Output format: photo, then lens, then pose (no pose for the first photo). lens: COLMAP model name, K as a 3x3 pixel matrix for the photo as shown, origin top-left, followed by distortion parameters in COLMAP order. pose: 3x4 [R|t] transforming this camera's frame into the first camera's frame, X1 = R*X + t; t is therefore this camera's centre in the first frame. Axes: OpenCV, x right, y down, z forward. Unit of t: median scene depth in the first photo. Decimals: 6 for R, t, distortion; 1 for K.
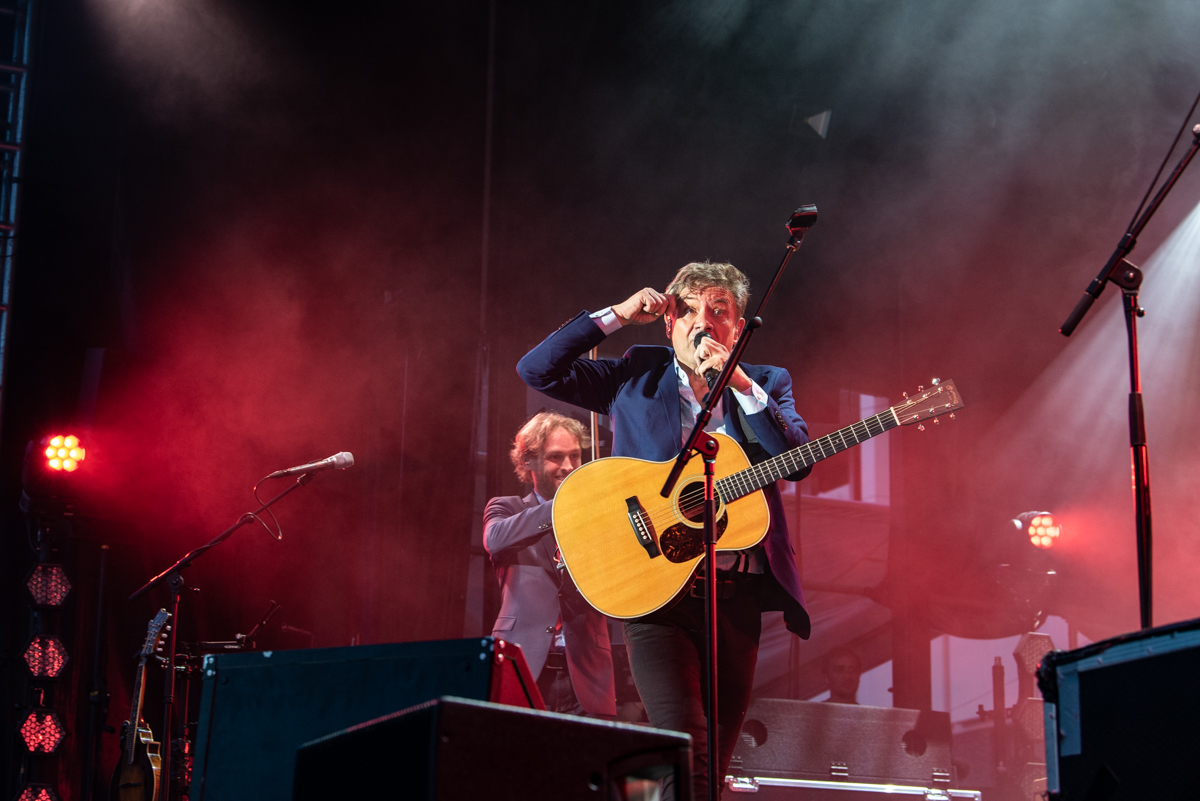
lens RADIAL K [[2608.8, 0, 596.6], [0, 2608.8, 375.6], [0, 0, 1]] dist [0.067582, 0.122677]
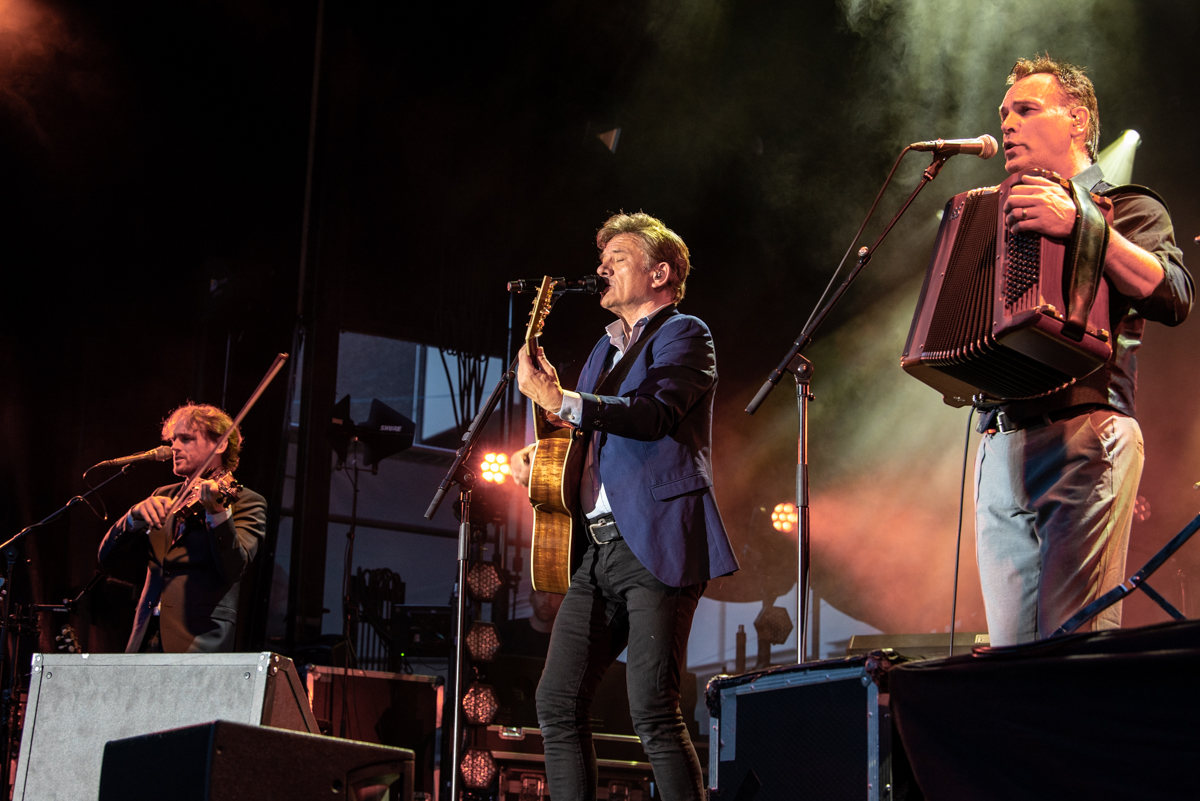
lens RADIAL K [[2538.0, 0, 603.4], [0, 2538.0, 350.7], [0, 0, 1]] dist [0.106834, -0.920407]
pose [[0.997072, 0.037940, 0.066388, 0.020015], [-0.039681, 0.998897, 0.025103, -0.048640], [-0.065362, -0.027664, 0.997478, -0.127411]]
